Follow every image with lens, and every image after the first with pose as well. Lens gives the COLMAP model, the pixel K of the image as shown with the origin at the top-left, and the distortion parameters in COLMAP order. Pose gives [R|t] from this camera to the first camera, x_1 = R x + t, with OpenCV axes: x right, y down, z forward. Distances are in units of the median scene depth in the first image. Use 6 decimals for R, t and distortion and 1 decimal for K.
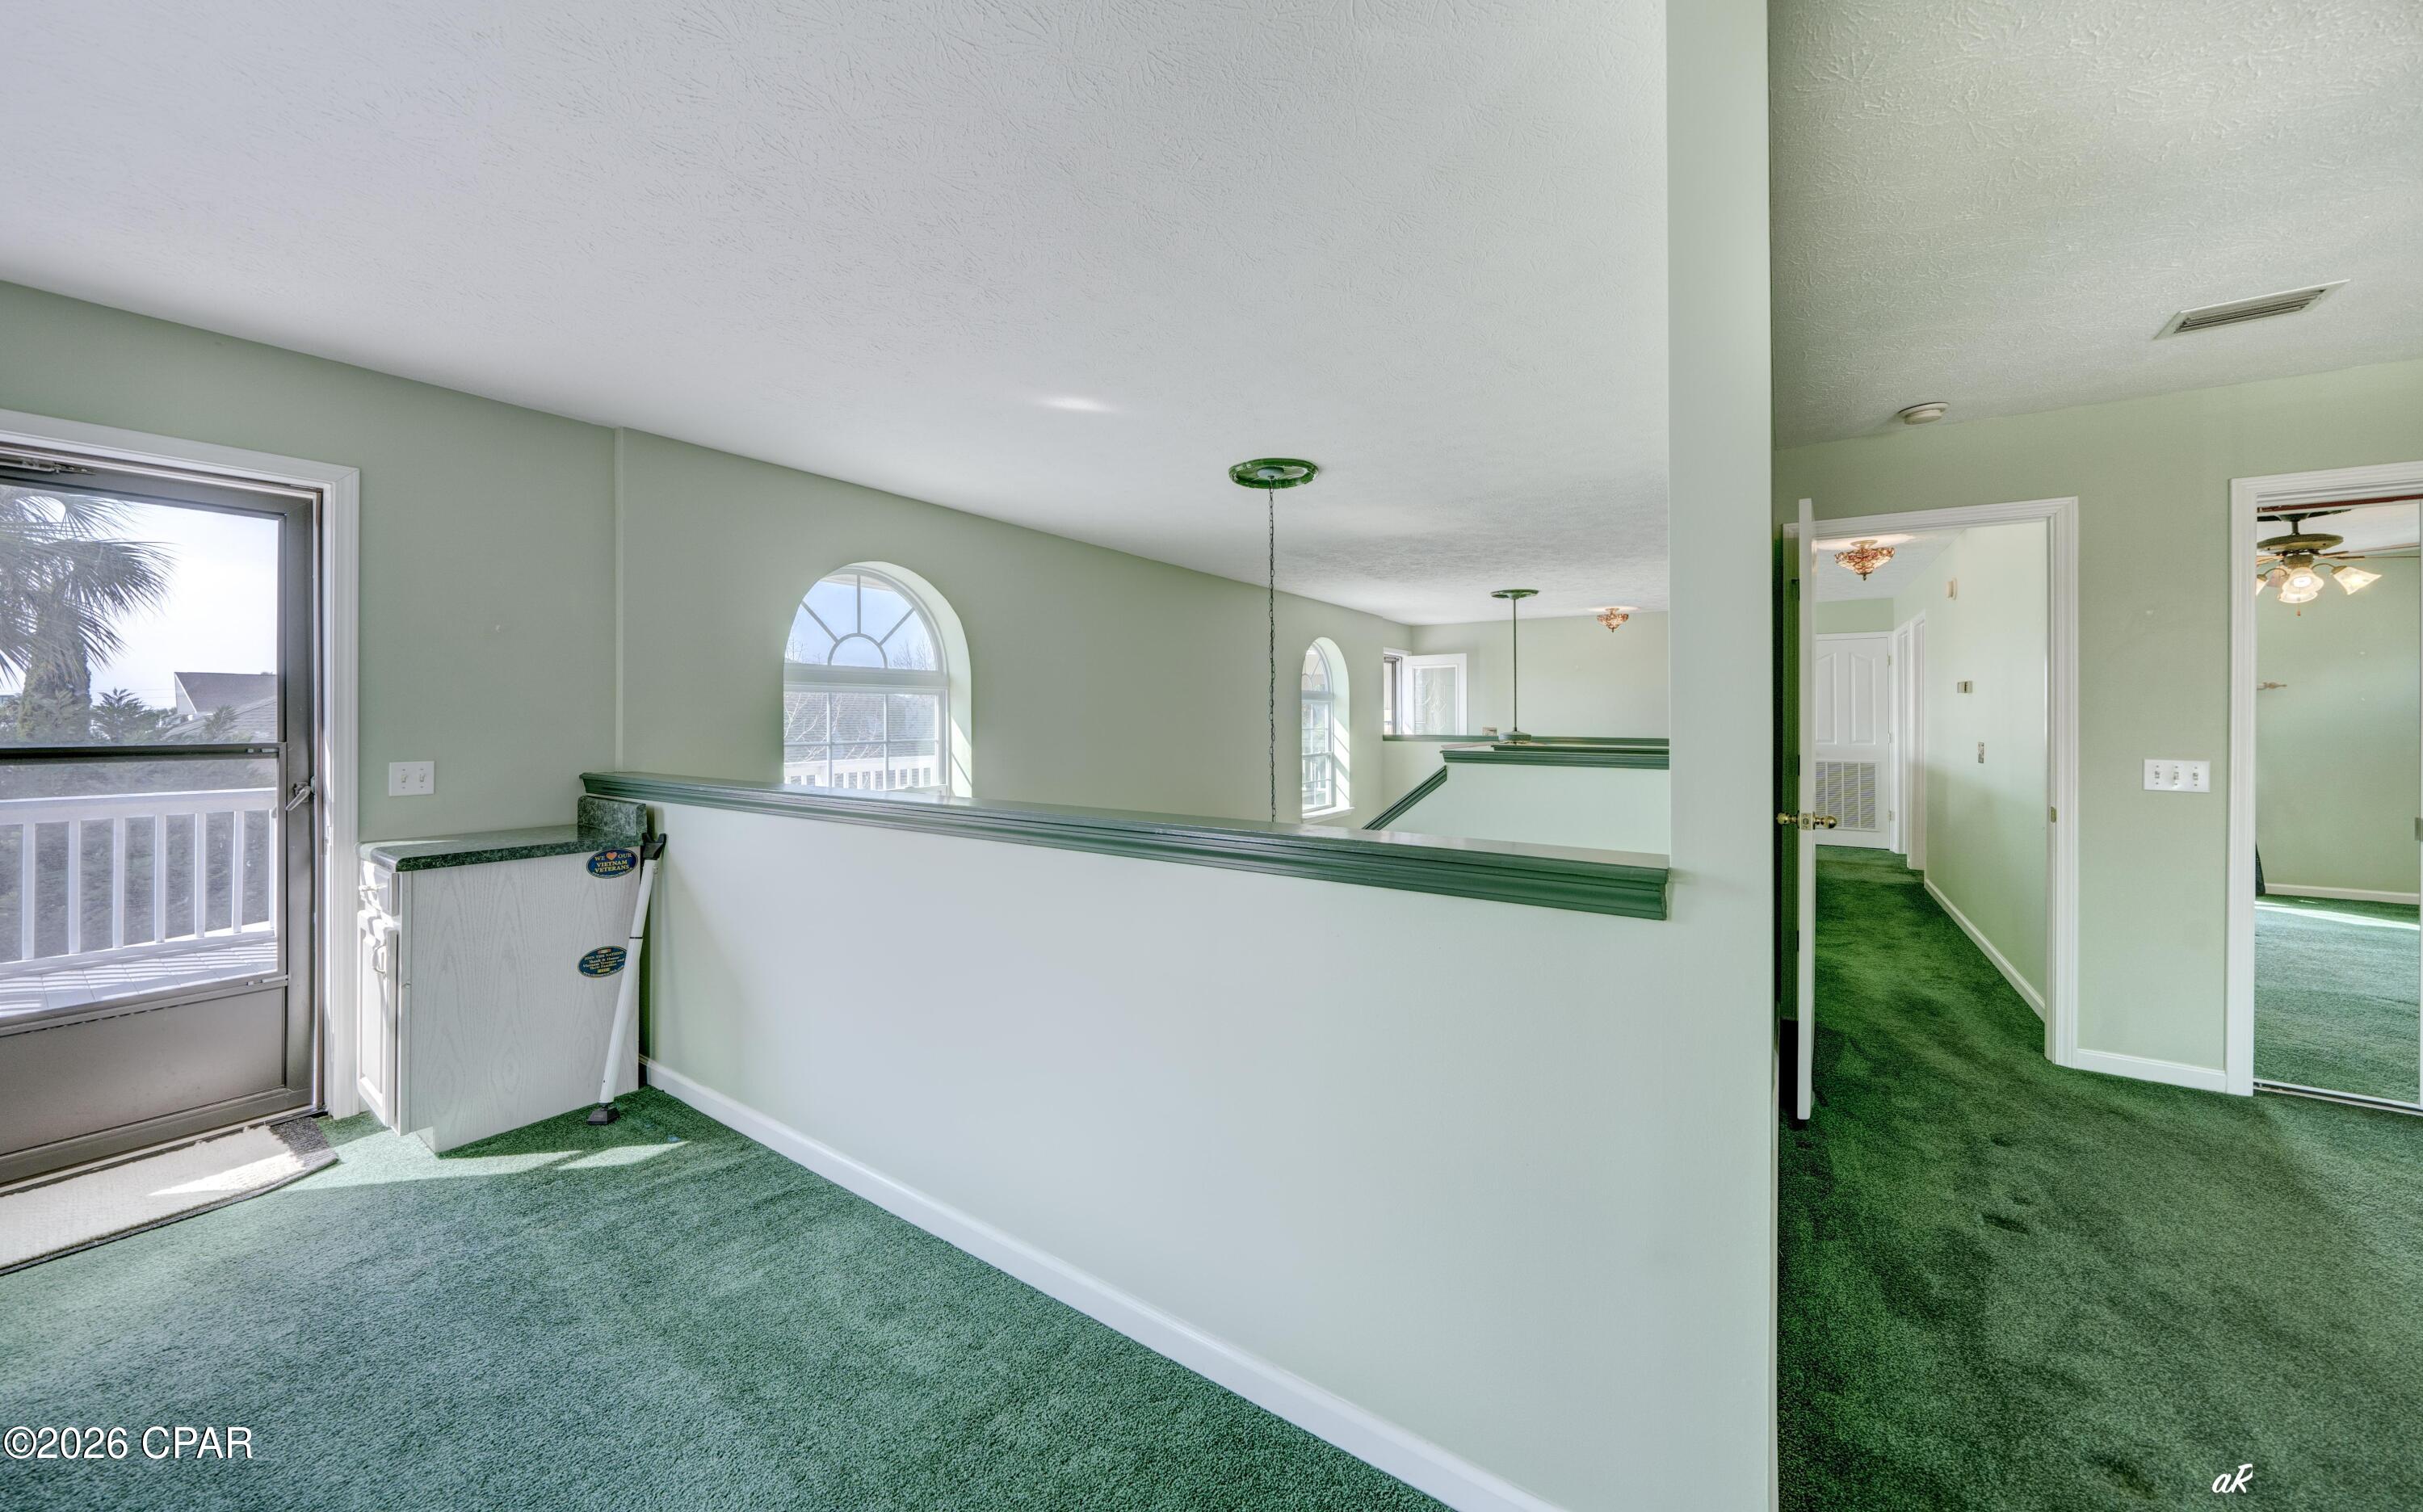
lens RADIAL K [[829.0, 0, 1217.7], [0, 829.0, 737.1], [0, 0, 1]] dist [-0.002040, -0.000194]
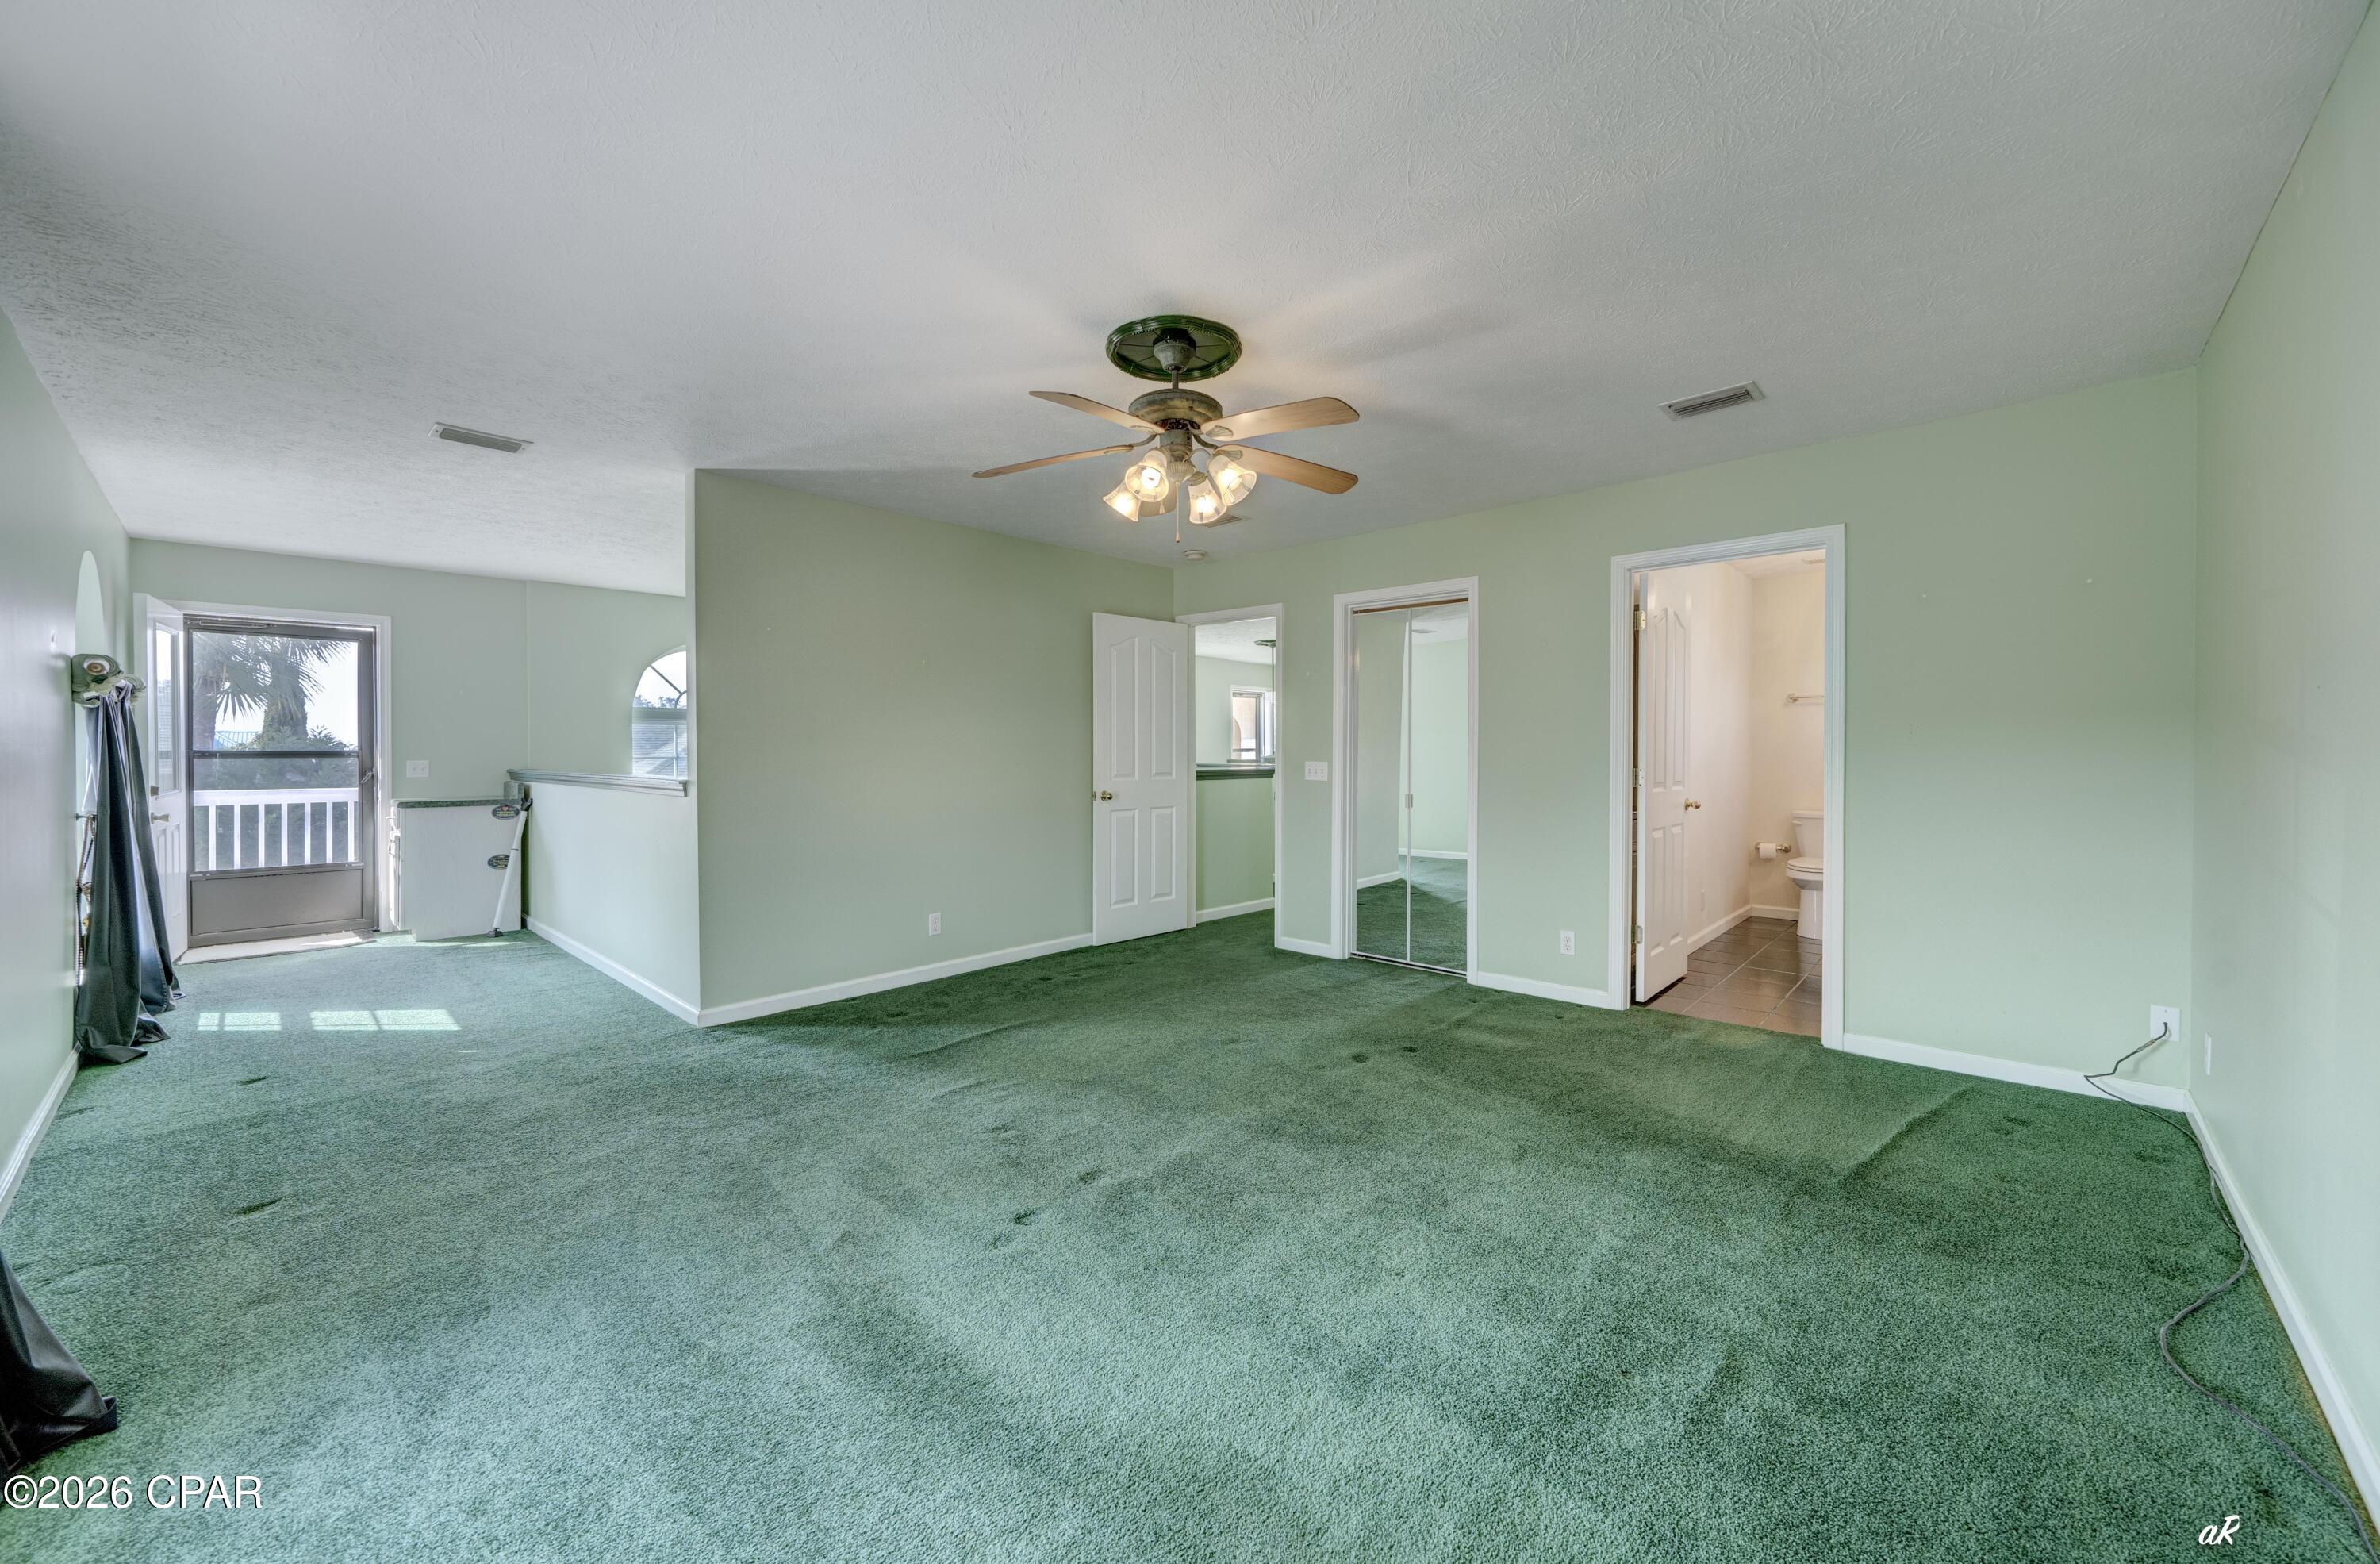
lens RADIAL K [[895.5, 0, 1185.7], [0, 895.5, 769.0], [0, 0, 1]] dist [0.004063, 0.000142]
pose [[0.985504, -0.003058, -0.169624, 1.203852], [0.003884, 0.999982, 0.004537, 0.046647], [0.169608, -0.005130, 0.985498, -0.811722]]
